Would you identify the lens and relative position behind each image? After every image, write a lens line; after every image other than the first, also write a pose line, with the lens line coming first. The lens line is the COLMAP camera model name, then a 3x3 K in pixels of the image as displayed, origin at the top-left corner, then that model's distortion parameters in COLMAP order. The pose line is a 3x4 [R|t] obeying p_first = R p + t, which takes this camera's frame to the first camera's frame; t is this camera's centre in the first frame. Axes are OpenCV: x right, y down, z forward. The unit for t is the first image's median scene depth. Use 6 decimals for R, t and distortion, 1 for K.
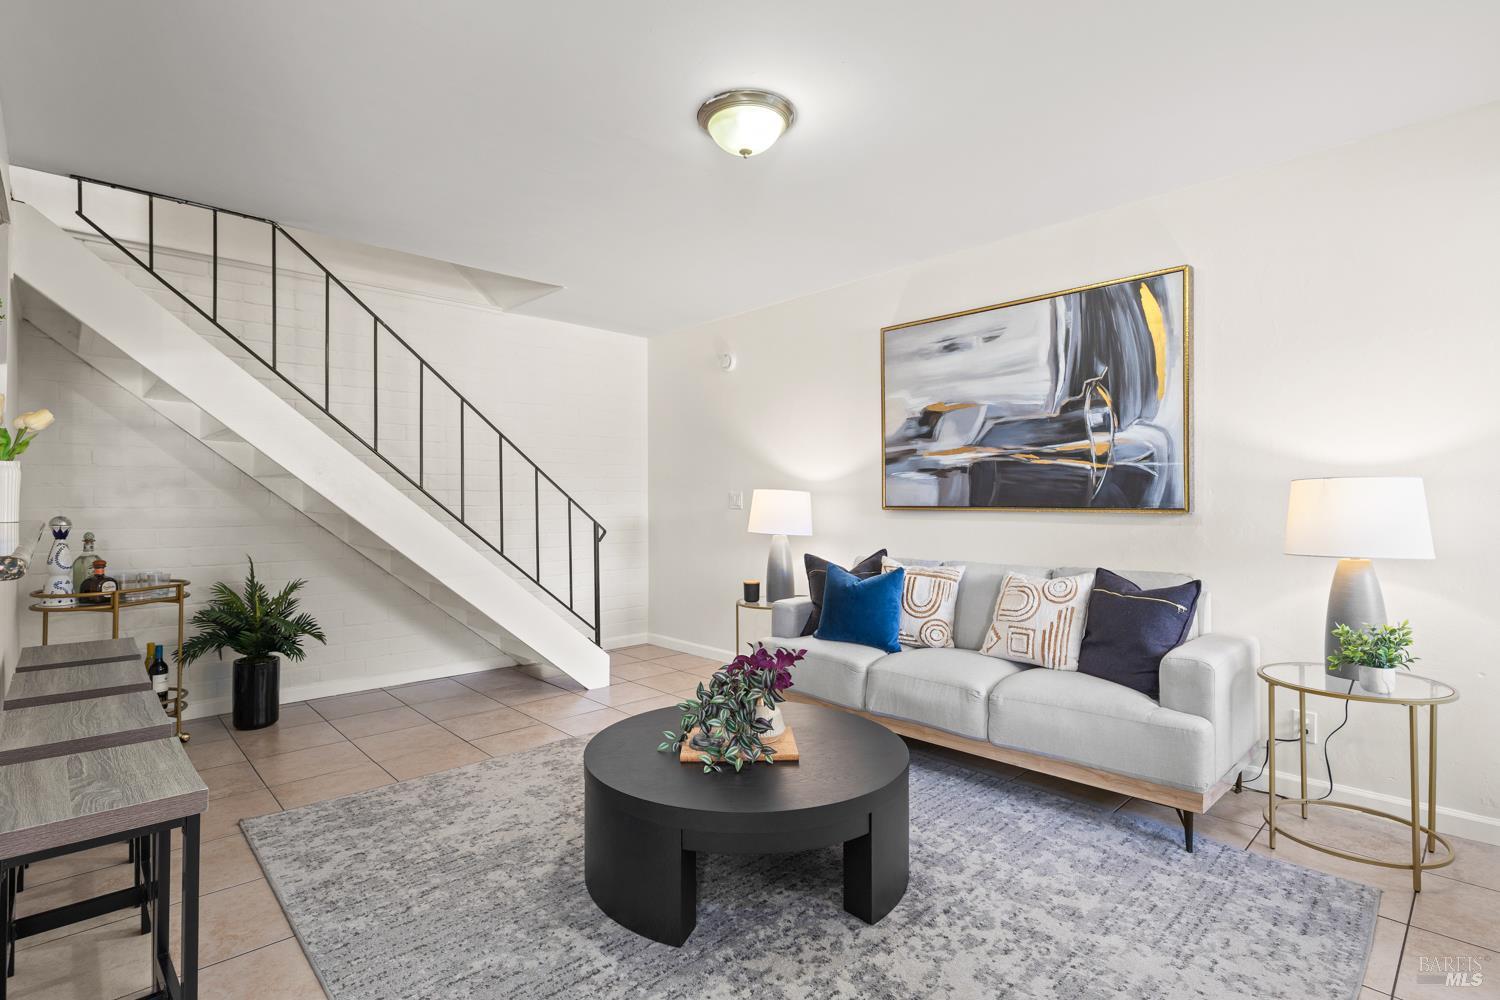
lens RADIAL K [[713.3, 0, 742.6], [0, 713.3, 497.4], [0, 0, 1]] dist [-0.008022, 0.002097]
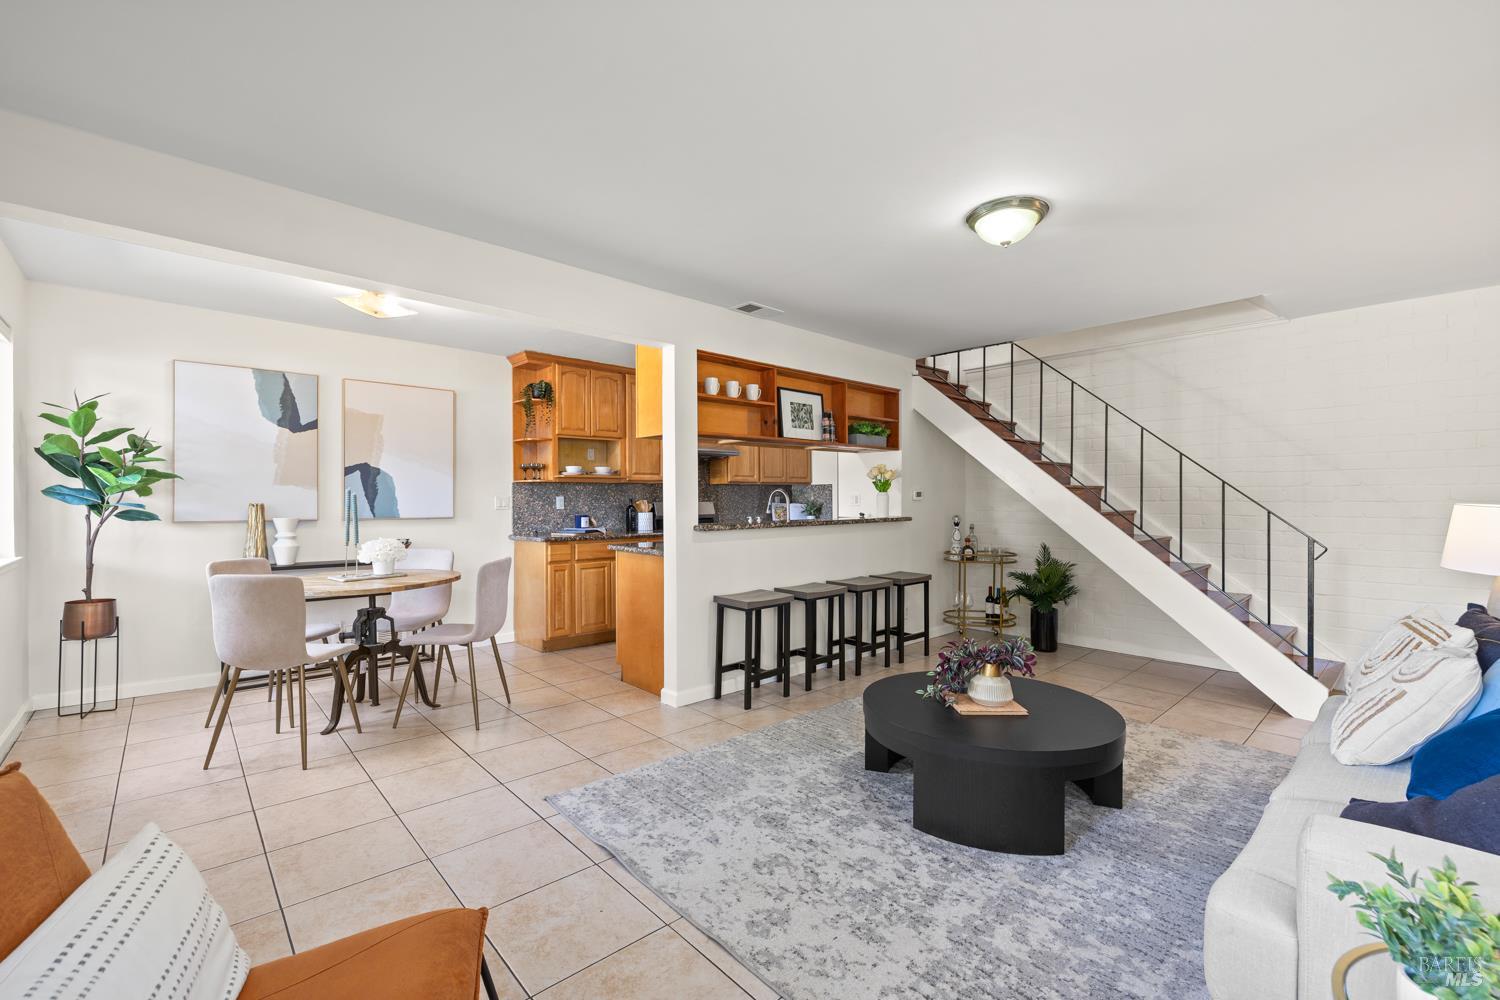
lens RADIAL K [[648.6, 0, 755.2], [0, 648.6, 497.6], [0, 0, 1]] dist [-0.000837, 0.001943]
pose [[-0.010385, 0.001425, -0.999945, 0.833175], [0.002294, 0.999996, 0.001401, -0.025376], [0.999943, -0.002279, -0.010389, 0.406137]]
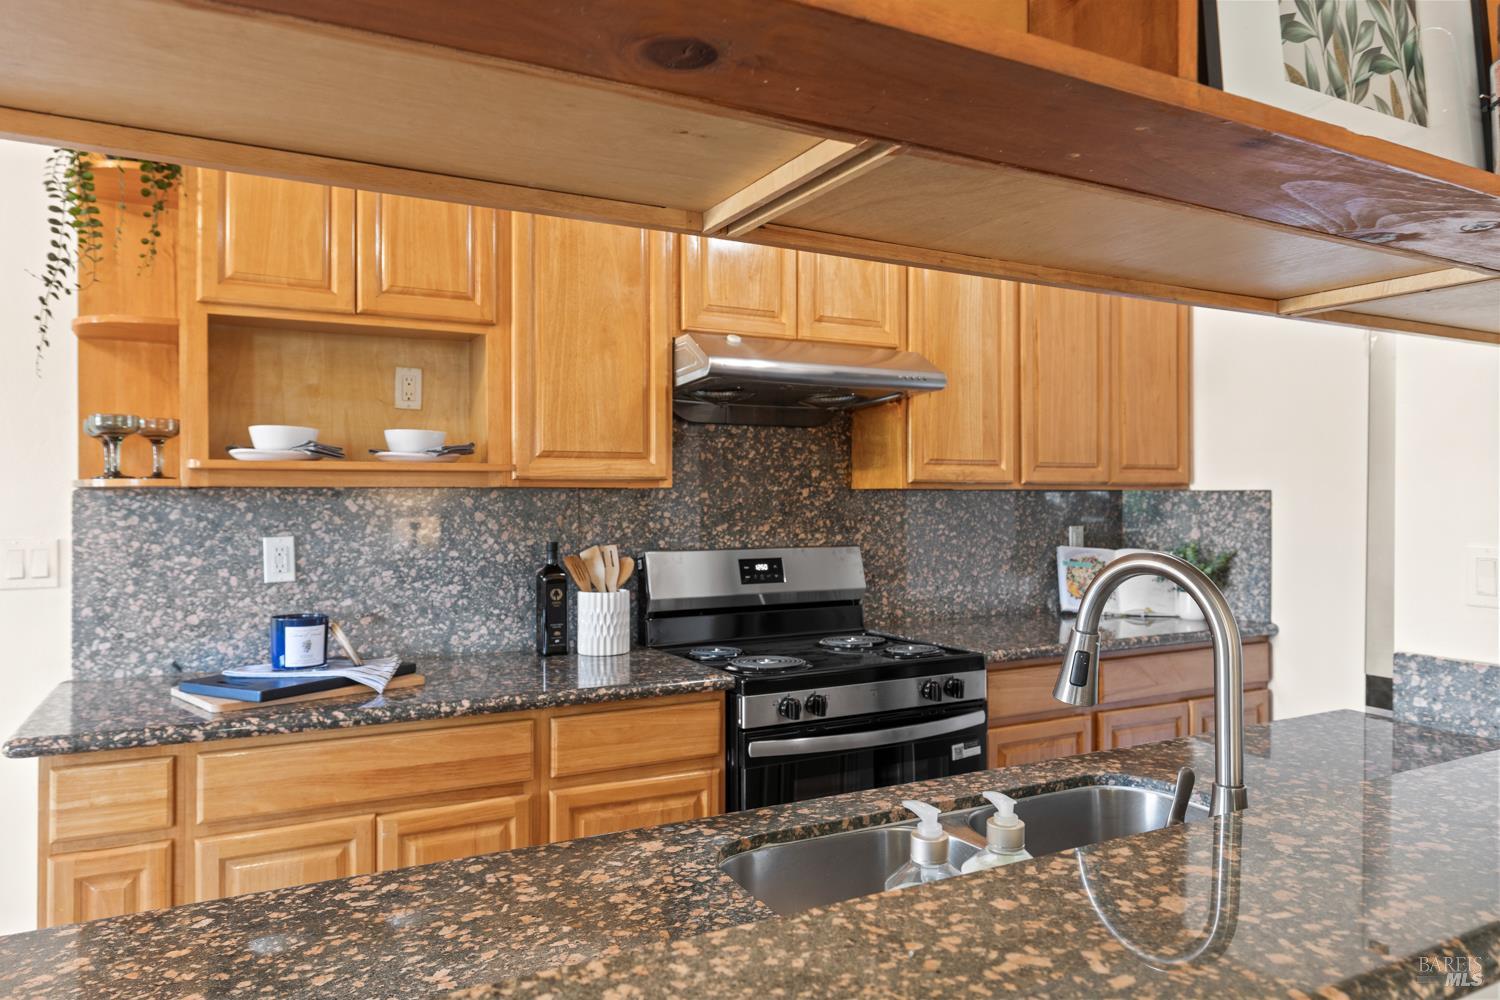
lens RADIAL K [[991.6, 0, 746.8], [0, 991.6, 498.0], [0, 0, 1]] dist [0.000776, -0.003671]
pose [[-0.267258, 0.003557, -0.963618, -0.258691], [-0.004310, 0.999979, 0.004886, -0.061038], [0.963615, 0.005459, -0.267237, 0.402470]]
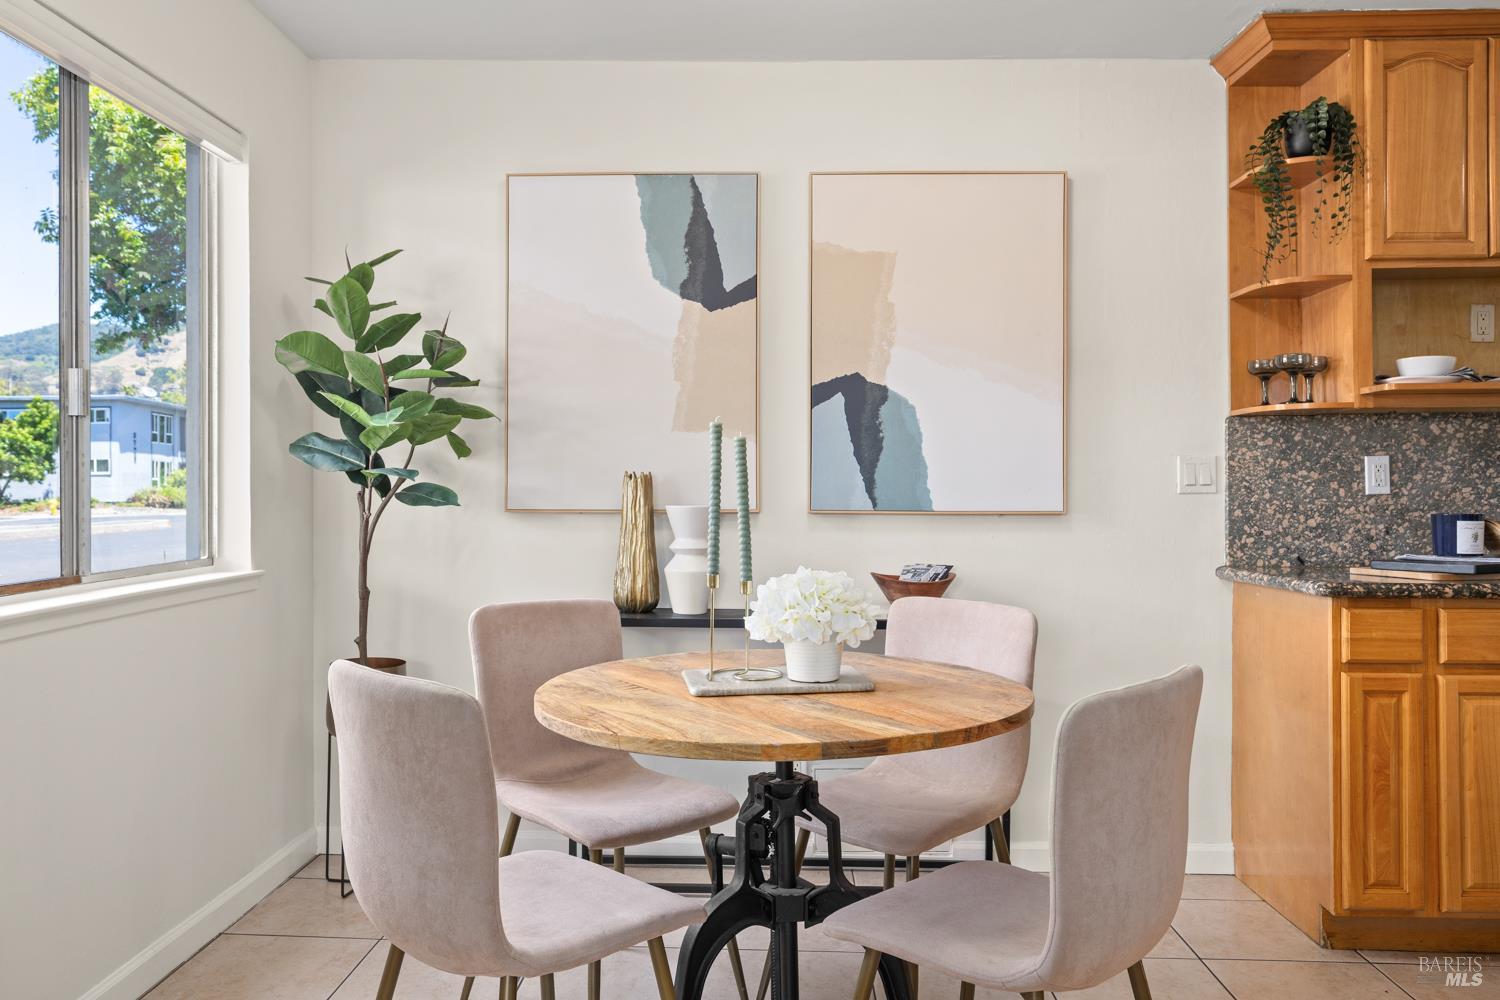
lens RADIAL K [[1132.5, 0, 737.3], [0, 1132.5, 478.2], [0, 0, 1]] dist [0.004010, 0.002365]
pose [[-0.711899, -0.001052, -0.702281, 0.215677], [0.002221, 0.999991, -0.003749, -0.005391], [0.702278, -0.004229, -0.711890, 0.185470]]
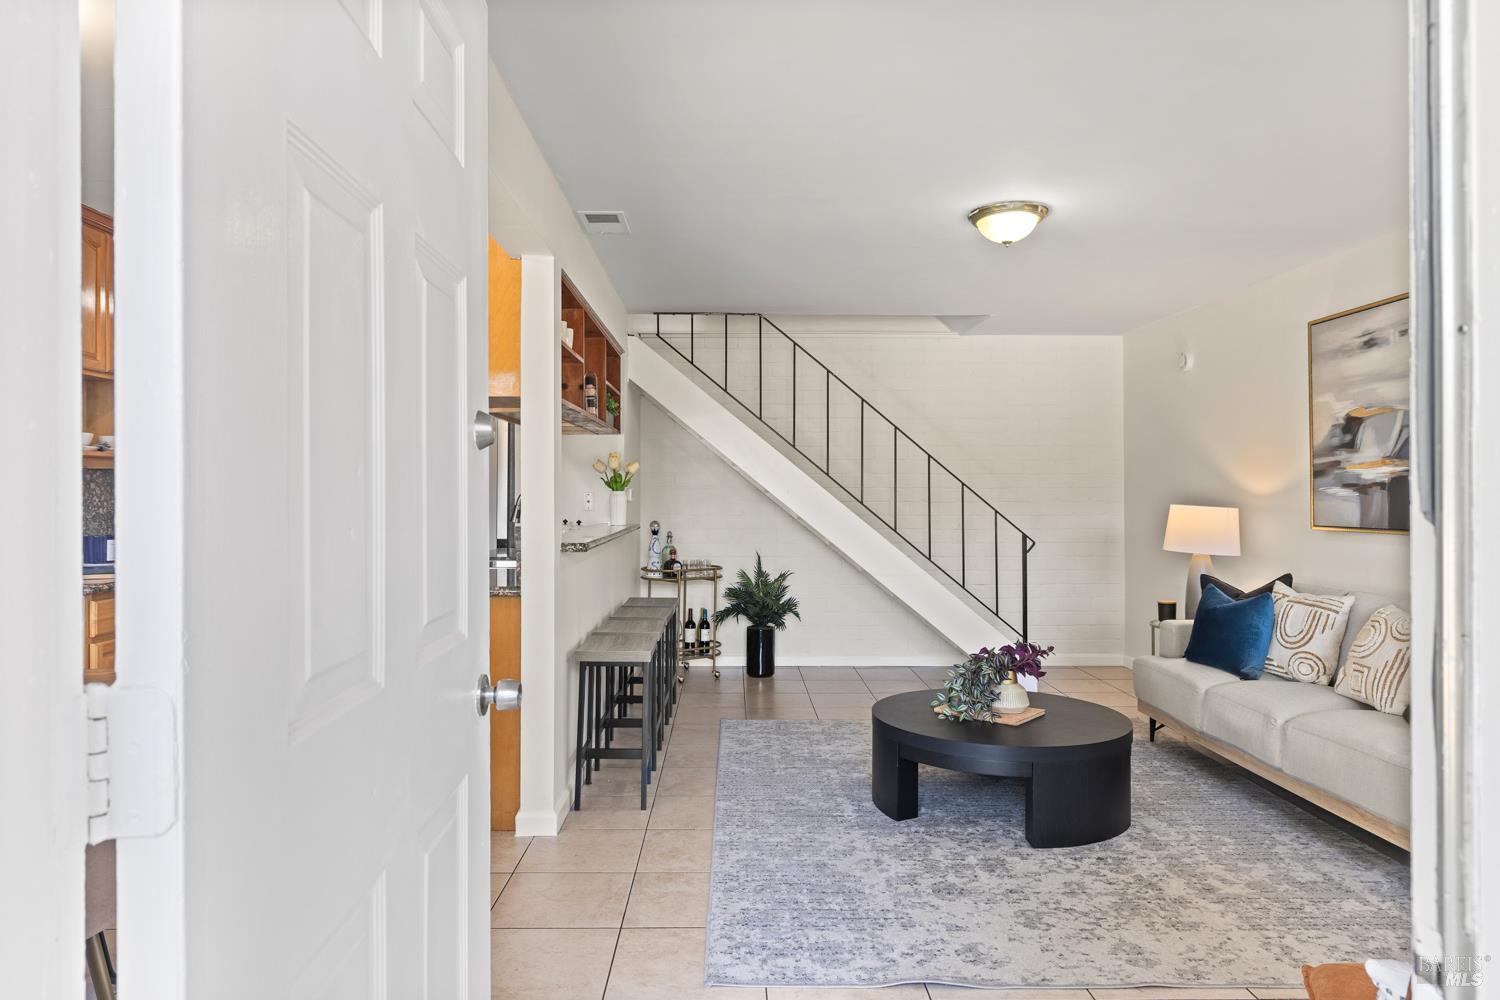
lens RADIAL K [[929.1, 0, 765.6], [0, 929.1, 487.8], [0, 0, 1]] dist [-0.000883, -0.001537]
pose [[0.749199, -0.002785, -0.662340, 0.548026], [-0.001226, 0.999984, -0.005591, -0.032484], [0.662344, 0.005001, 0.749183, -0.358128]]
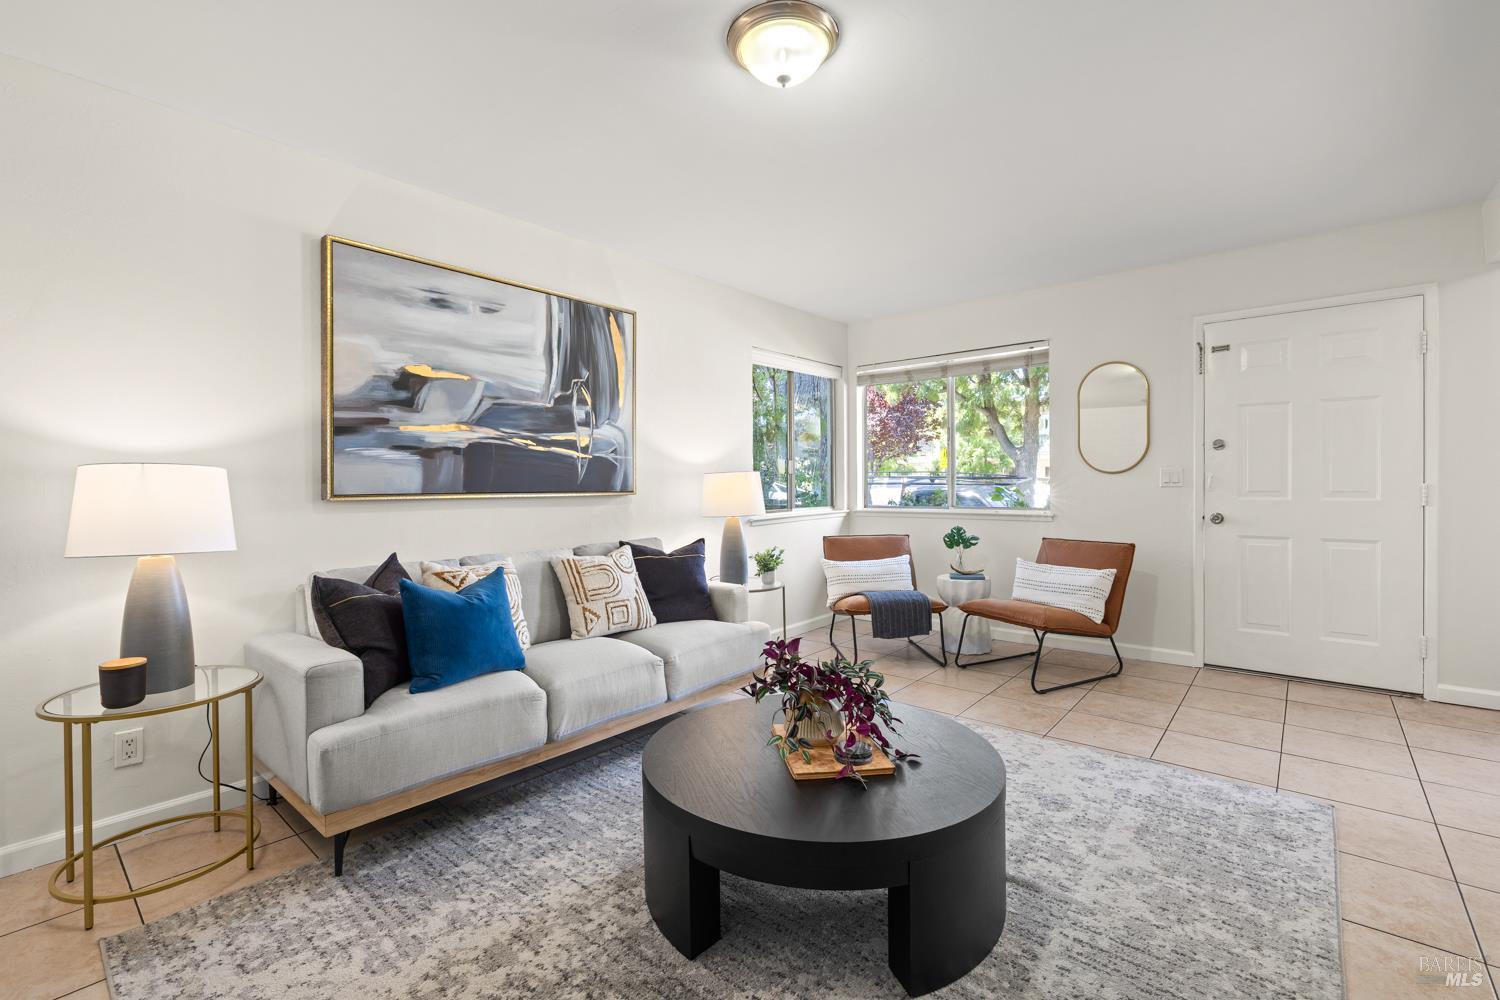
lens RADIAL K [[652.1, 0, 746.6], [0, 652.1, 488.2], [0, 0, 1]] dist [0.002639, 0.000151]
pose [[-0.095561, -0.004525, 0.995413, -0.566348], [0.004315, 0.999978, 0.004960, 0.004883], [-0.995414, 0.004769, -0.095540, 0.807939]]
